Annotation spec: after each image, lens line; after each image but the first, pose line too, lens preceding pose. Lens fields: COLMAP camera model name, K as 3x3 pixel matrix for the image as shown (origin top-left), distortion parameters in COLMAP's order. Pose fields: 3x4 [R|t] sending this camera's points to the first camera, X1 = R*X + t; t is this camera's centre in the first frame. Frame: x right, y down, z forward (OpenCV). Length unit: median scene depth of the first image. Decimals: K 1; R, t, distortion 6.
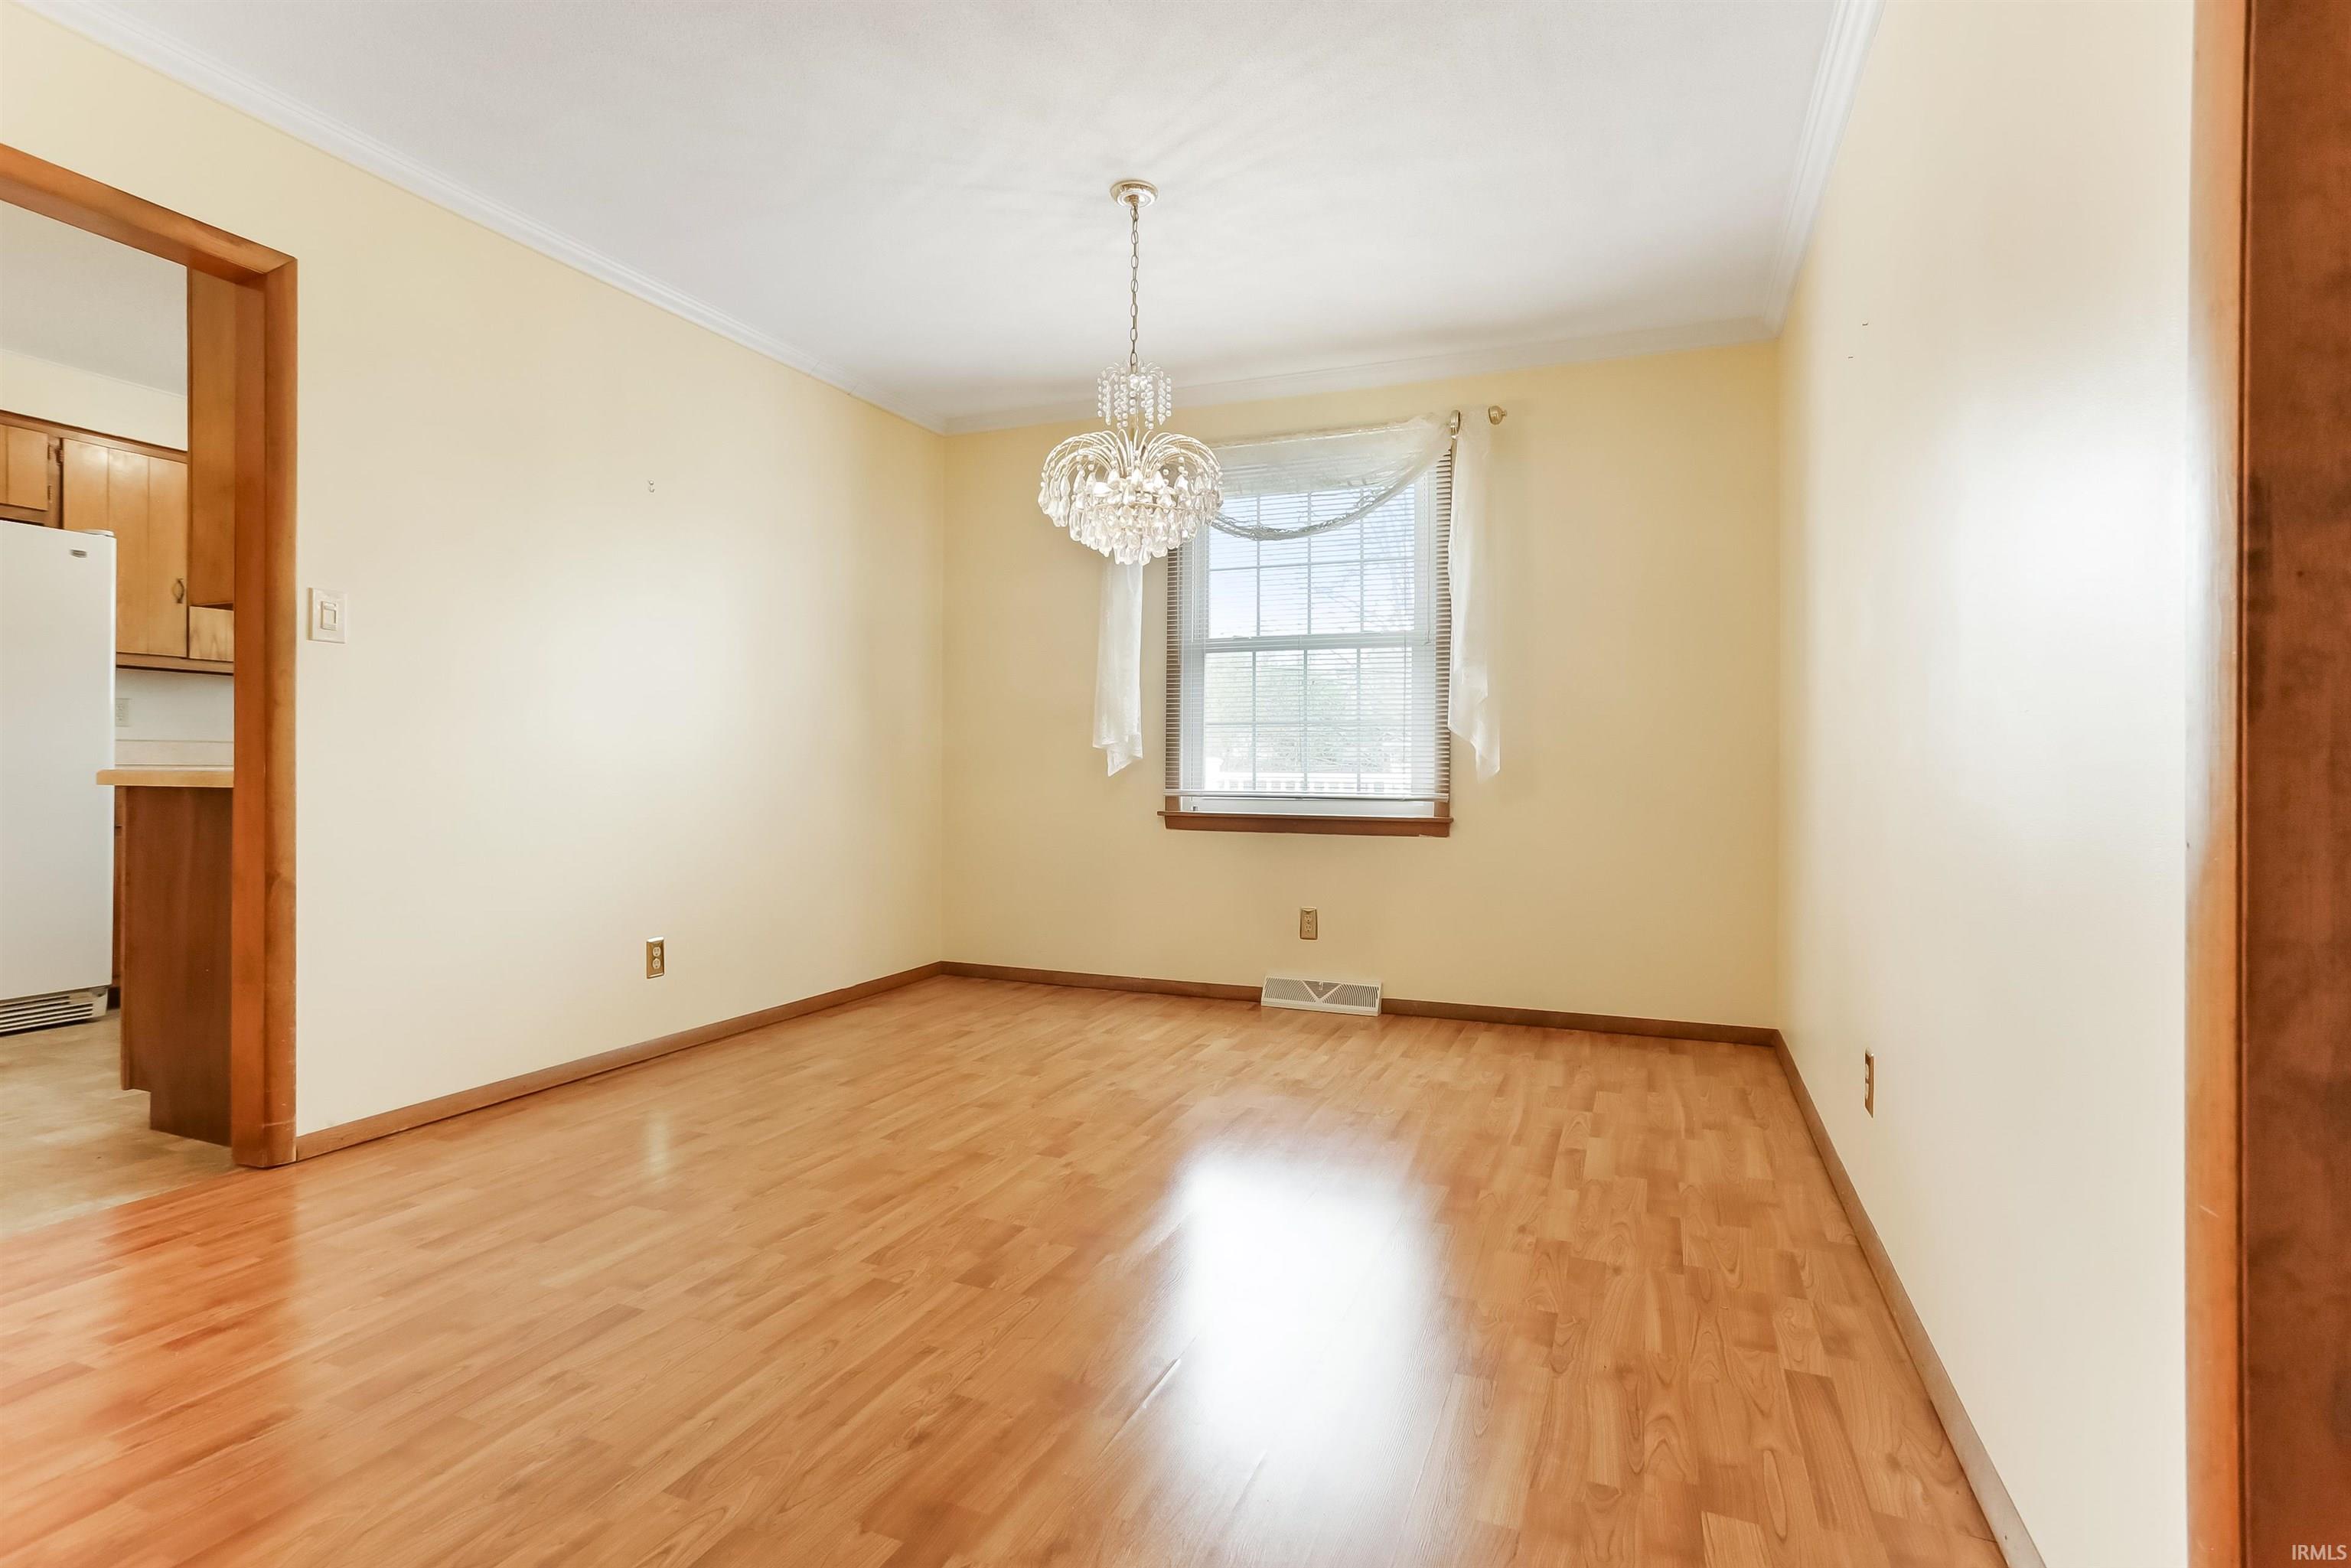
lens RADIAL K [[1149.2, 0, 1174.1], [0, 1149.2, 775.7], [0, 0, 1]] dist [-0.022462, 0.000962]
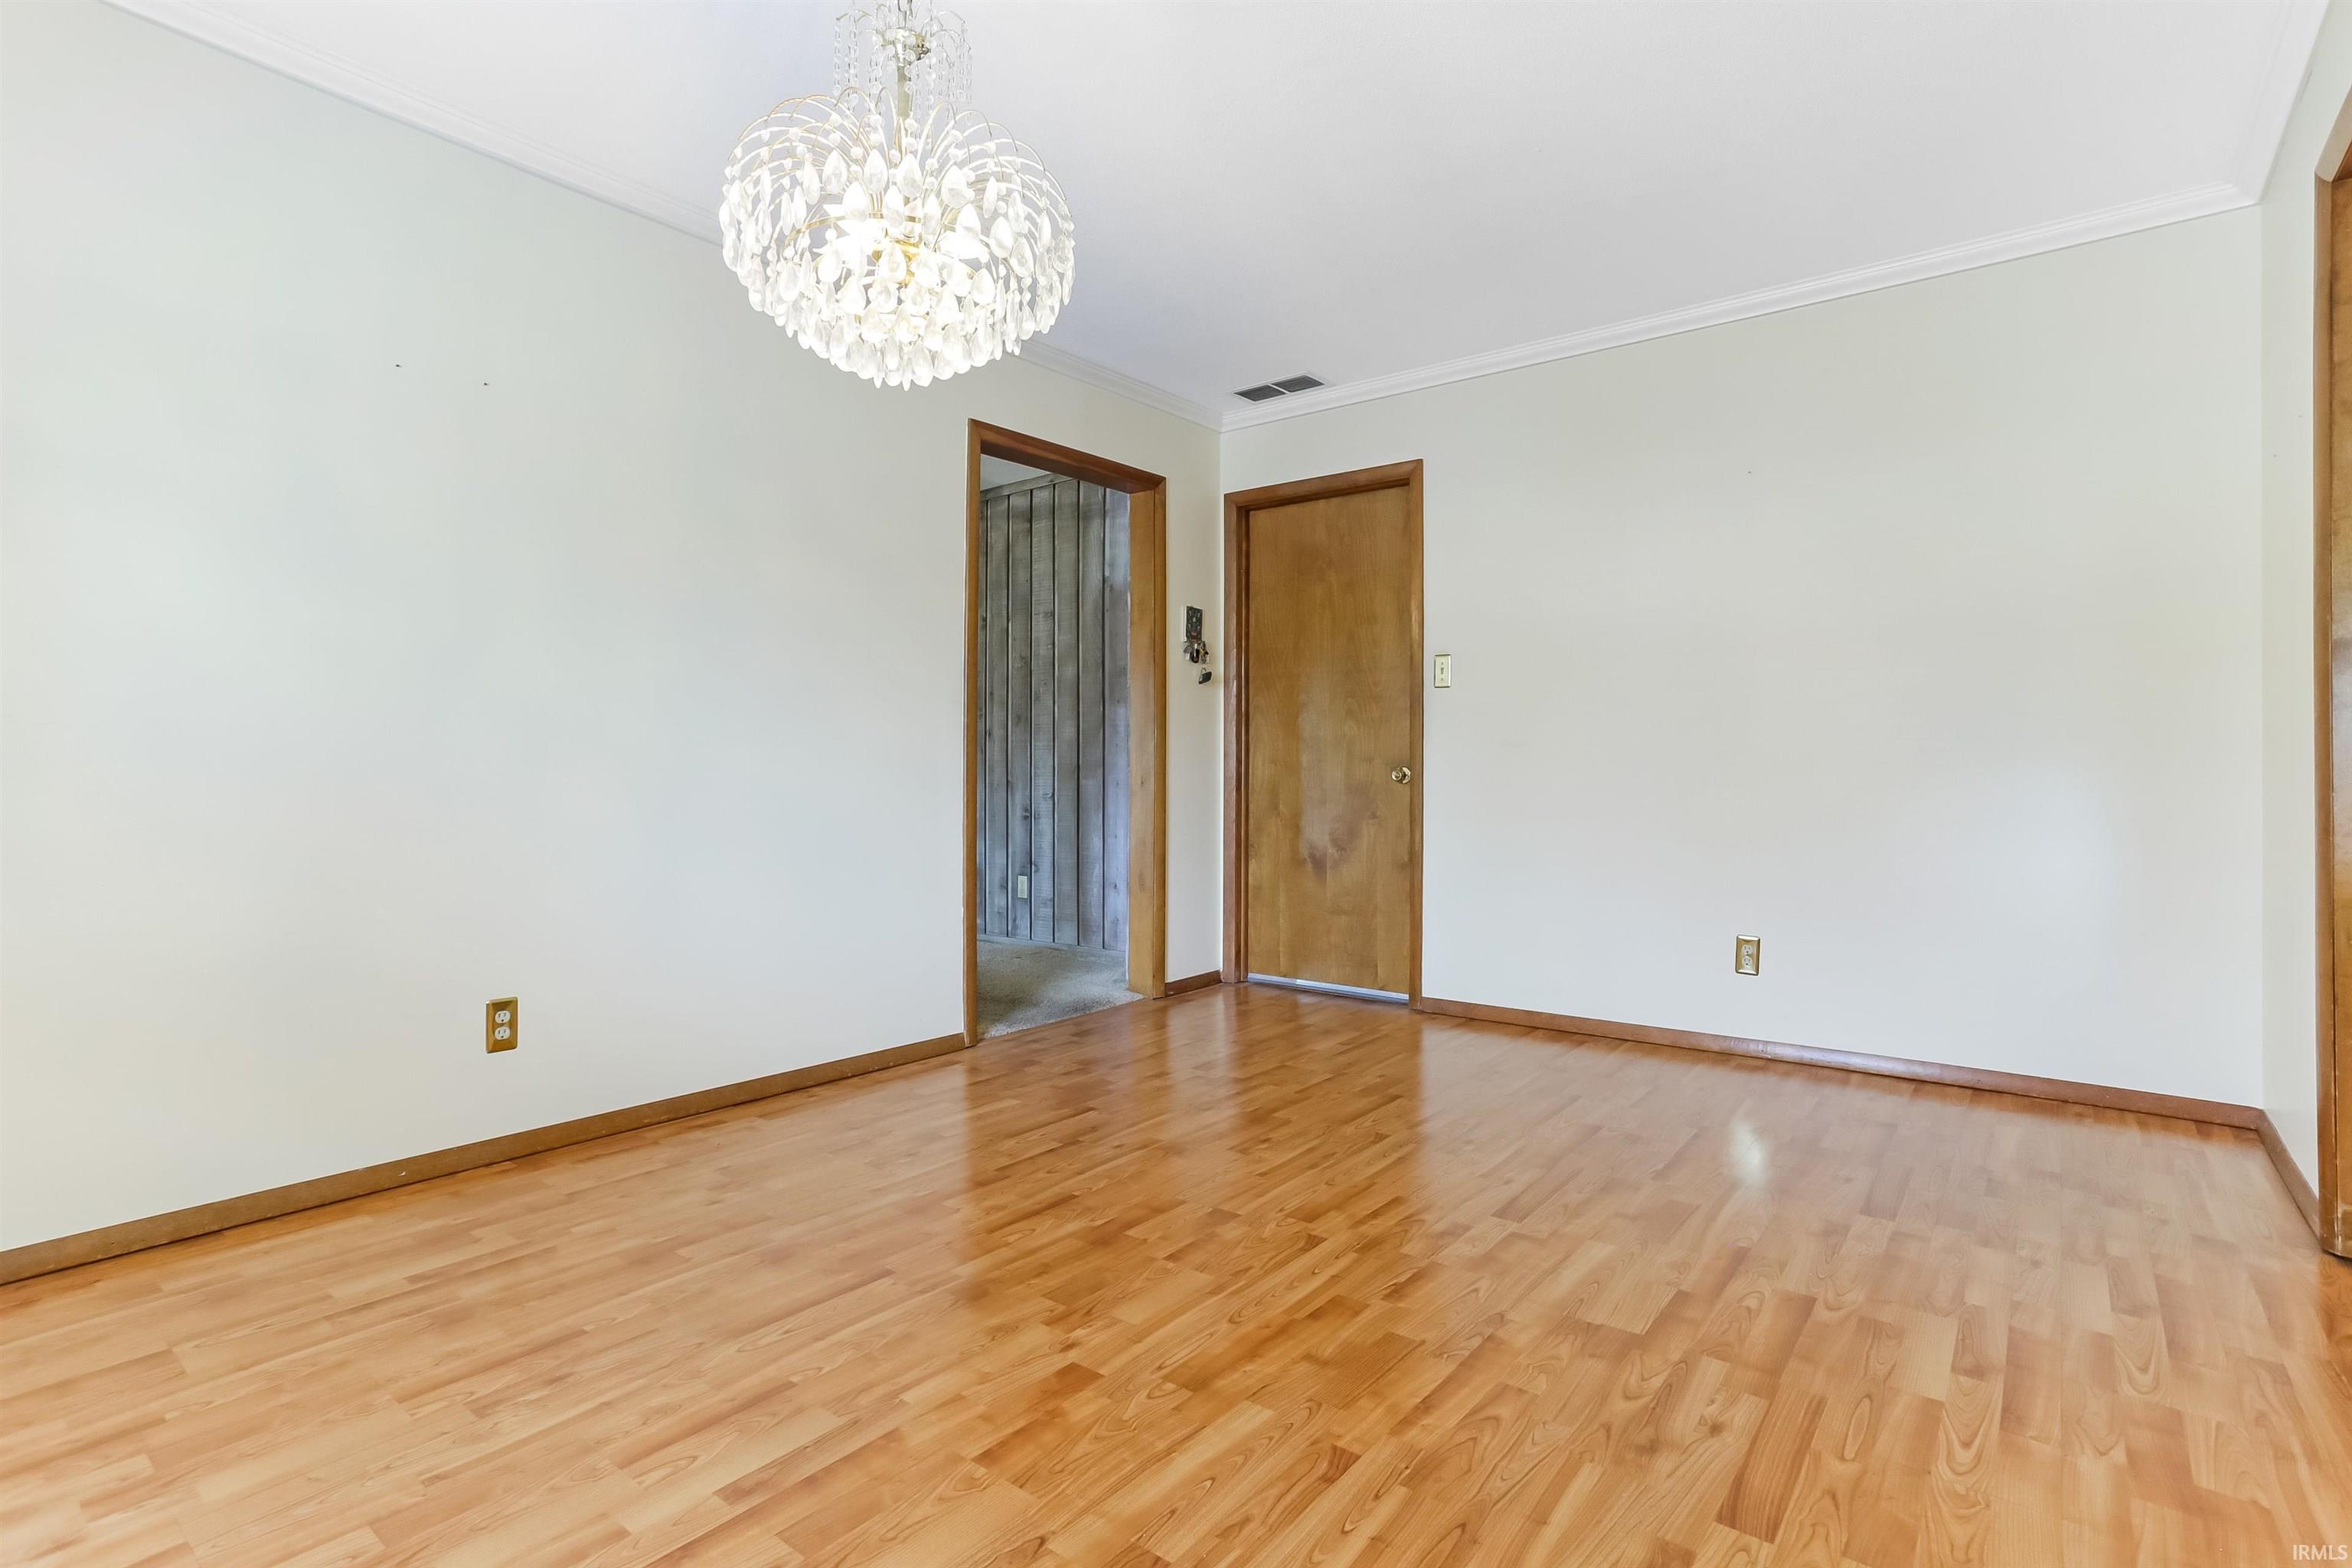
lens RADIAL K [[1149.7, 0, 1176.5], [0, 1149.7, 780.2], [0, 0, 1]] dist [-0.022462, 0.000962]
pose [[-0.963533, -0.007663, 0.267481, -0.377737], [-0.004489, 0.999912, 0.012474, -0.010566], [-0.267553, 0.010819, -0.963482, 1.846552]]
